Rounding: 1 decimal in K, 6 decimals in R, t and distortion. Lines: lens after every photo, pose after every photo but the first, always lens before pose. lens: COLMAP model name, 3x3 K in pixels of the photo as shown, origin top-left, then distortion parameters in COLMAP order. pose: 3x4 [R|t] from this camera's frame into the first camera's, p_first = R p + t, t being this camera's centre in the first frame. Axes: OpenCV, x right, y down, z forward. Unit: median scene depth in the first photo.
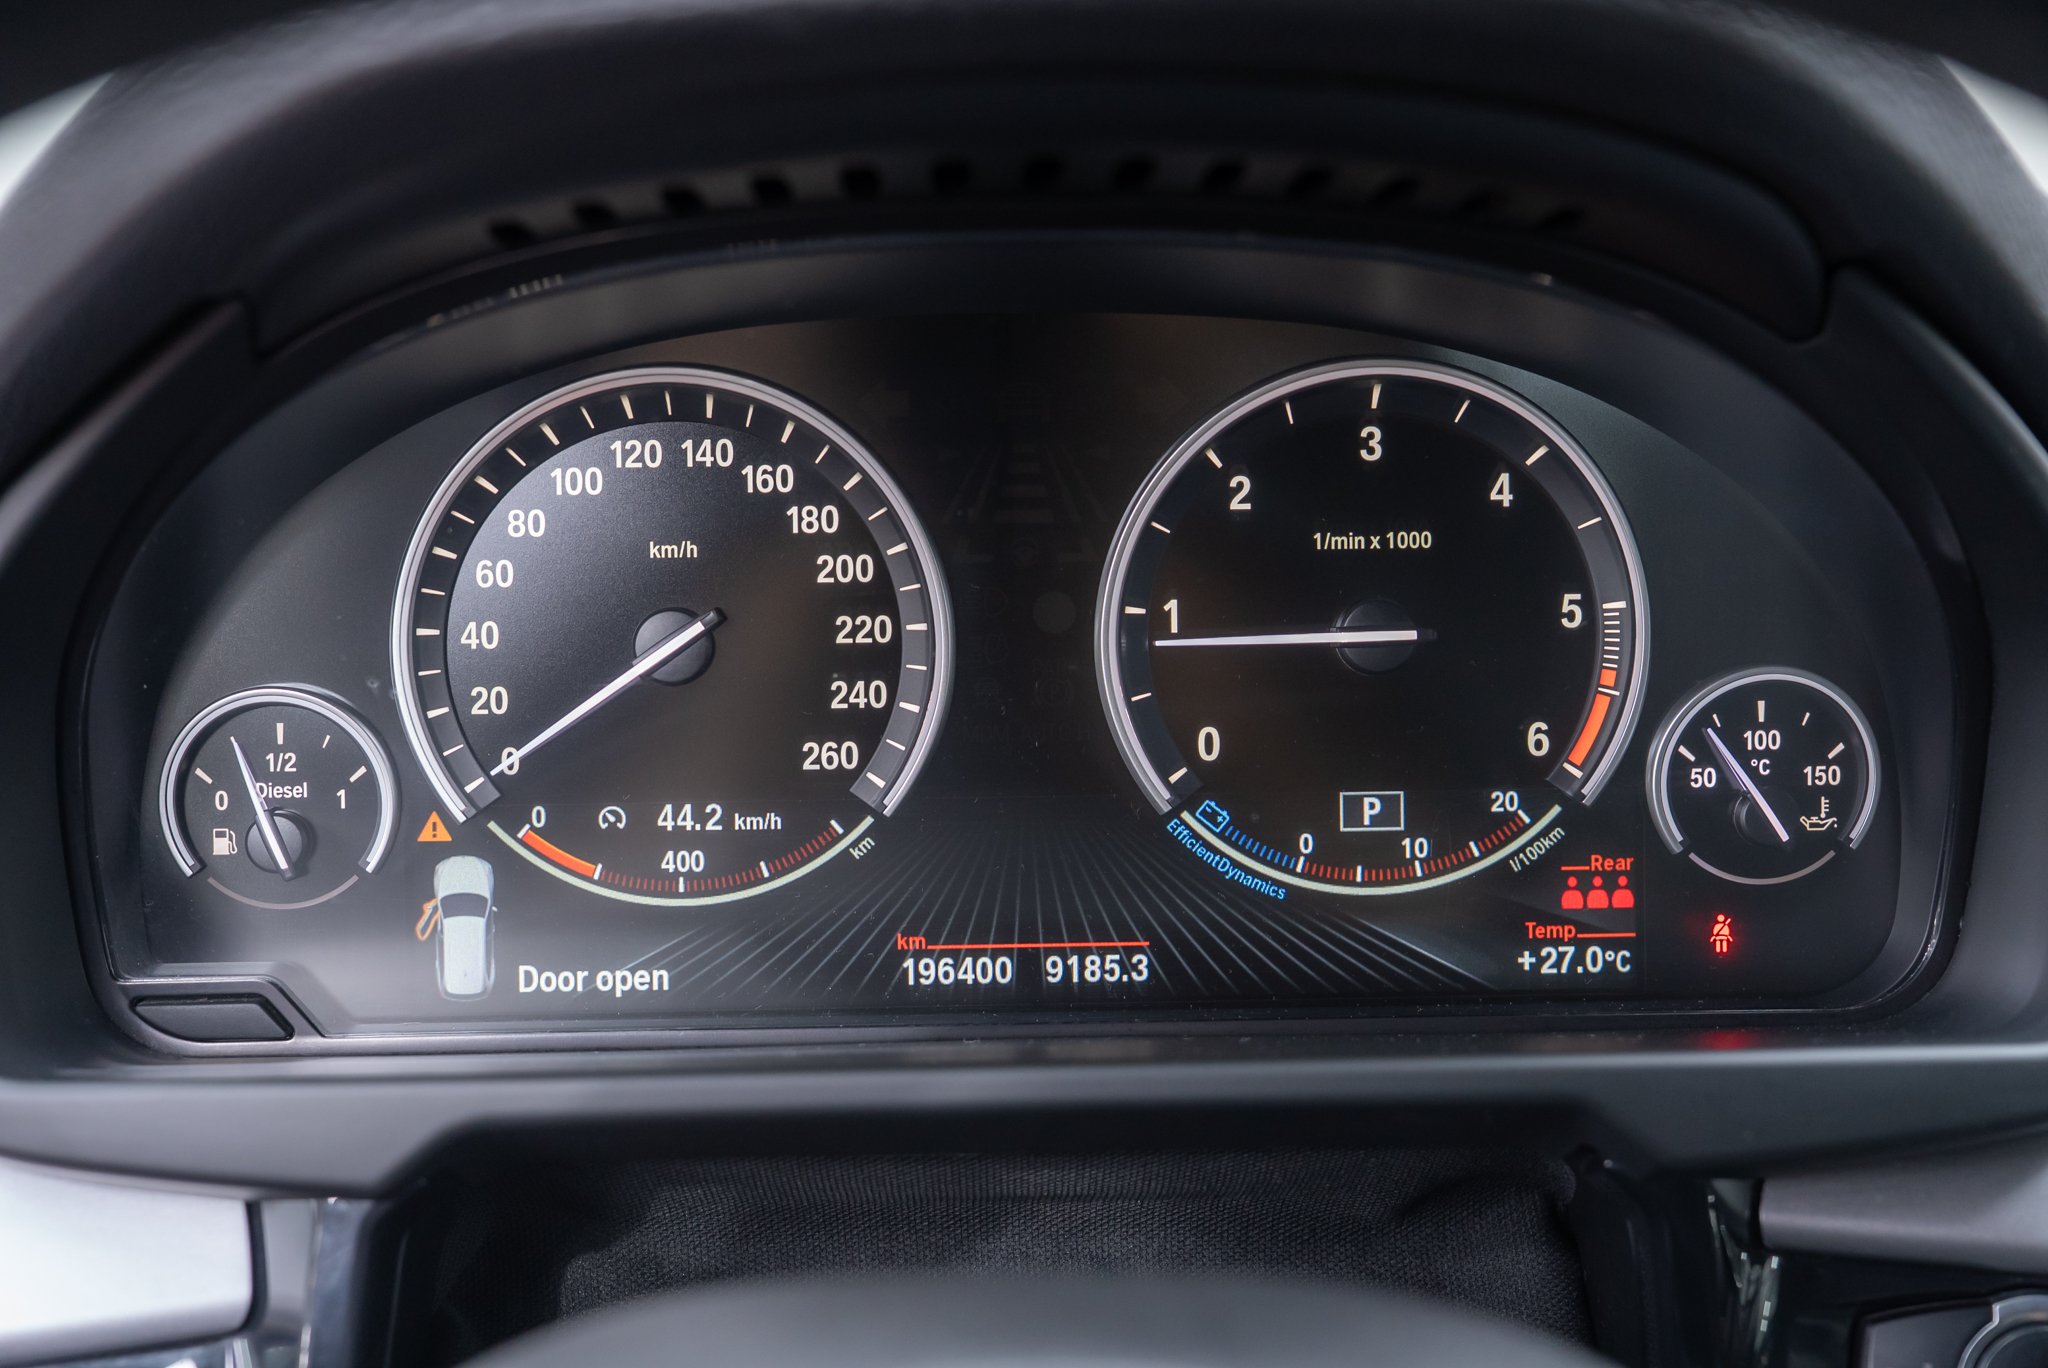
lens RADIAL K [[2255.2, 0, 1018.4], [0, 2255.2, 681.9], [0, 0, 1]] dist [0.002628, 0.000000]
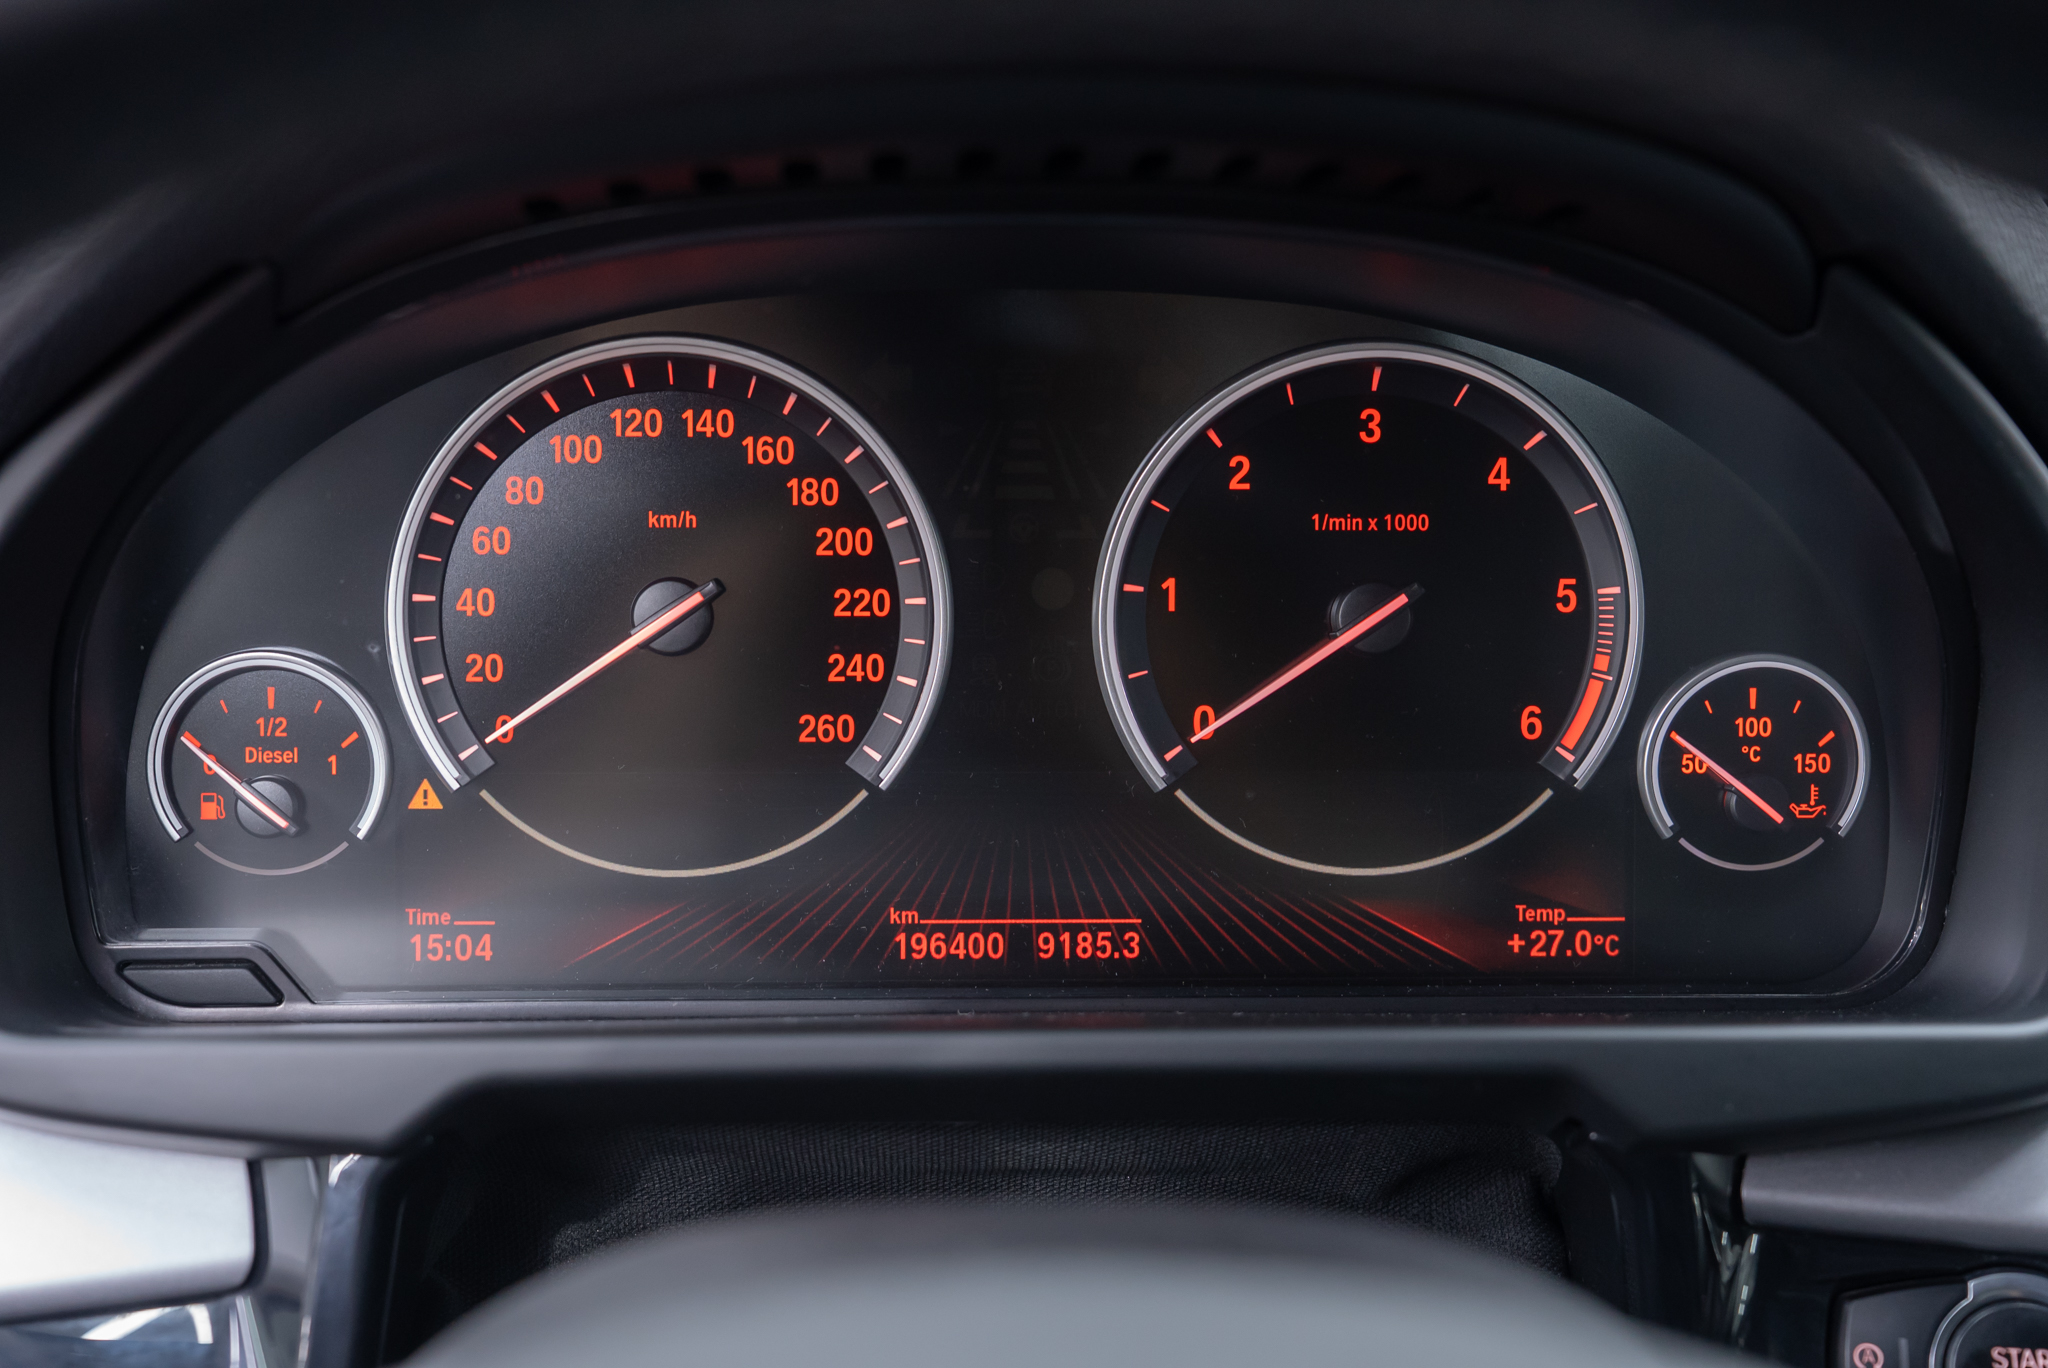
lens RADIAL K [[2545.5, 0, 1018.7], [0, 2545.5, 686.6], [0, 0, 1]] dist [0.037007, 0.000000]
pose [[0.999514, 0.015408, 0.027113, -0.029275], [-0.015528, 0.999871, 0.004225, 0.008092], [-0.027044, -0.004644, 0.999623, -0.131006]]
